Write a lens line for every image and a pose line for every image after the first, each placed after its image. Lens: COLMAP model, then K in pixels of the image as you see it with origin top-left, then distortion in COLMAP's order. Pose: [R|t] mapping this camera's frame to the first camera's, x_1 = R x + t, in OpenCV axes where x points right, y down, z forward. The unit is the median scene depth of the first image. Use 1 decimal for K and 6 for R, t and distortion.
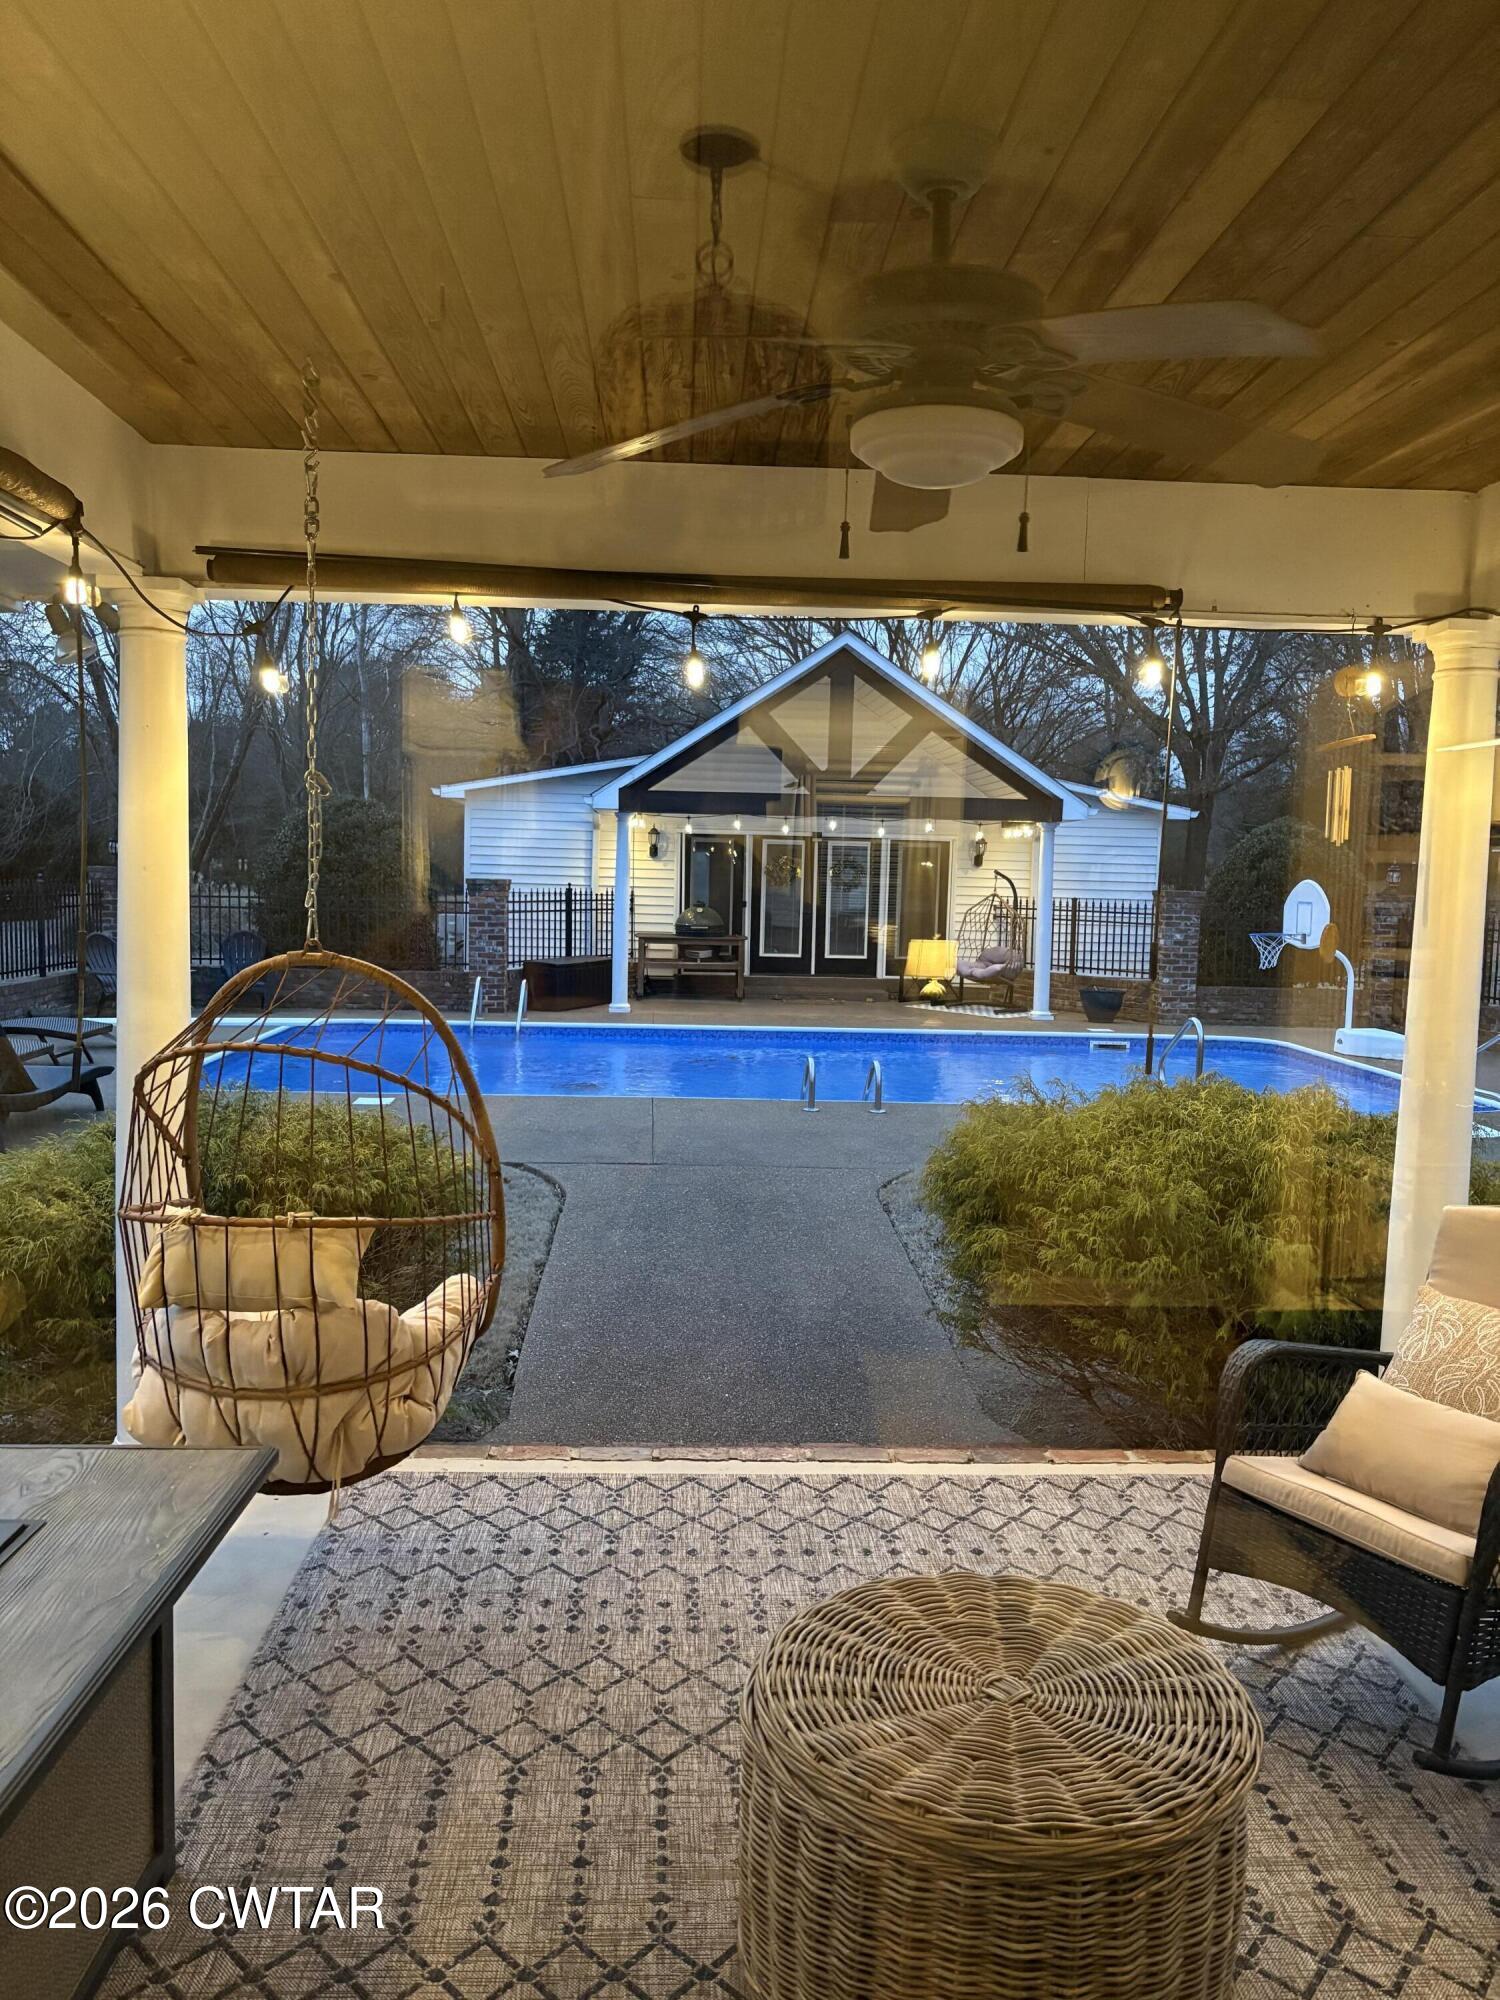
lens RADIAL K [[1503.5, 0, 759.3], [0, 1503.5, 1001.3], [0, 0, 1]] dist [0.043715, -0.052736]
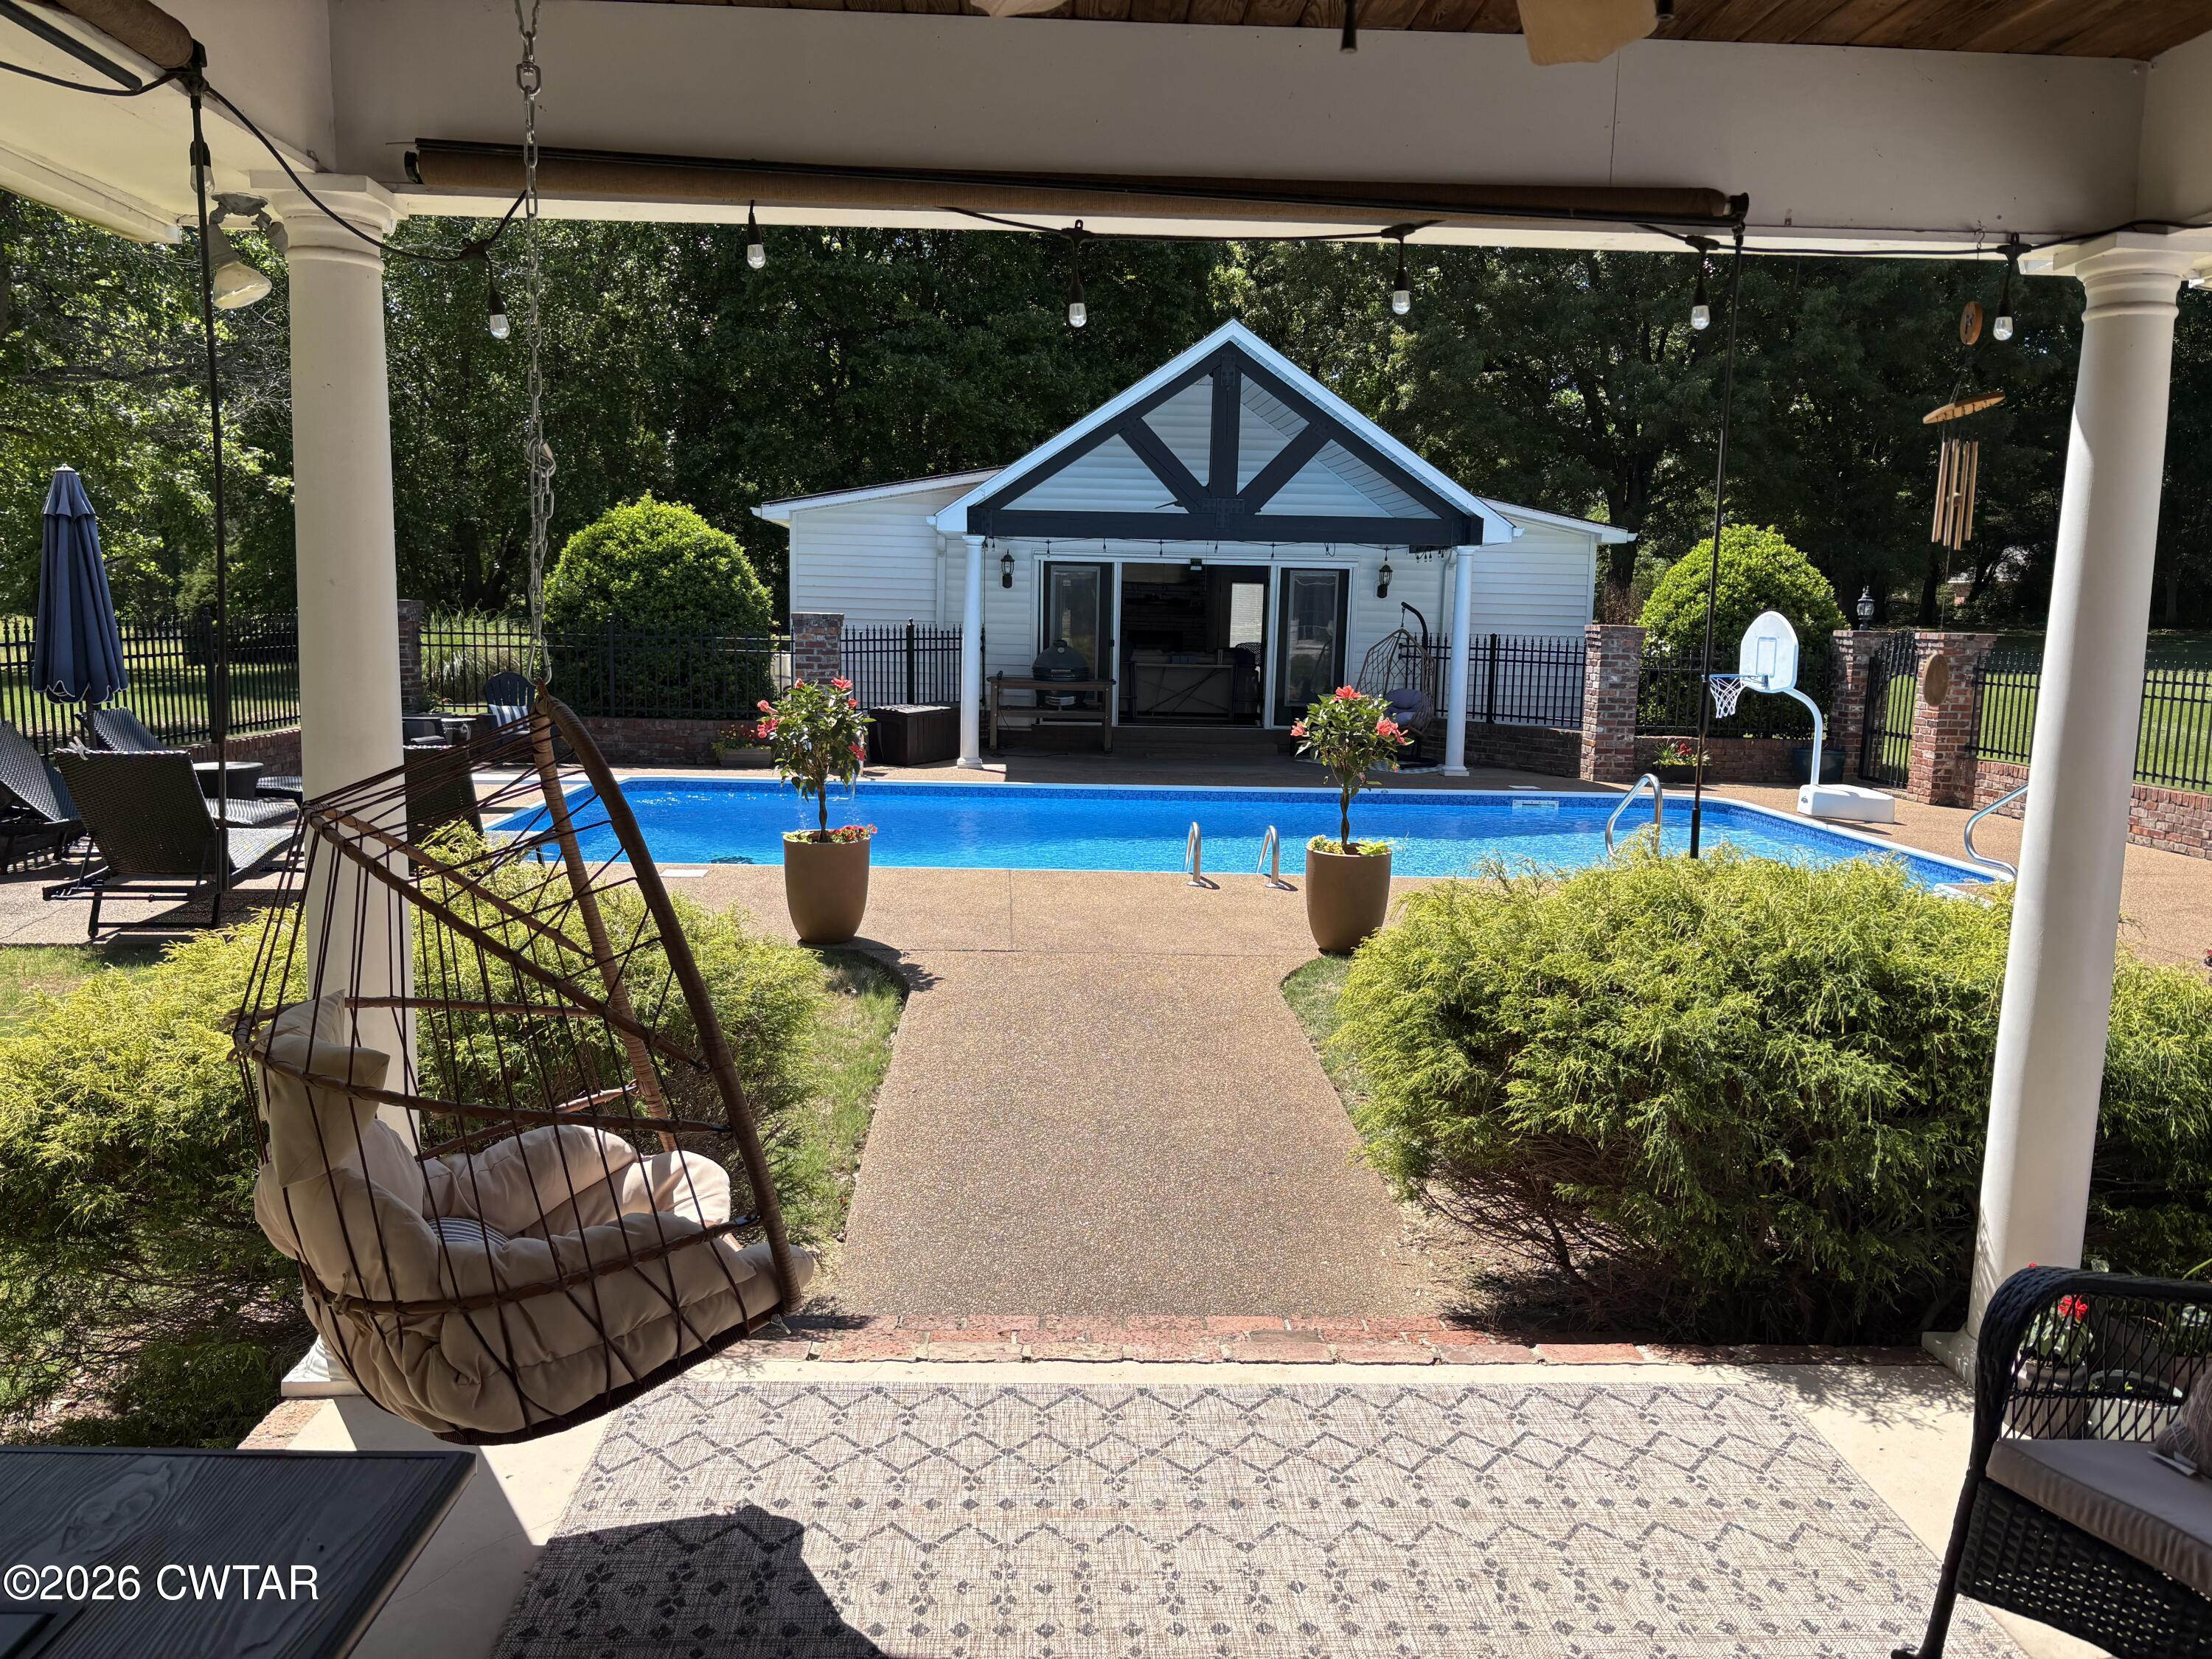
lens RADIAL K [[1662.8, 0, 1103.9], [0, 1662.8, 836.4], [0, 0, 1]] dist [0.043715, -0.052736]
pose [[0.999934, -0.000908, -0.011473, -0.020994], [0.001482, 0.998741, 0.050138, -0.004833], [0.011413, -0.050152, 0.998676, 0.179839]]
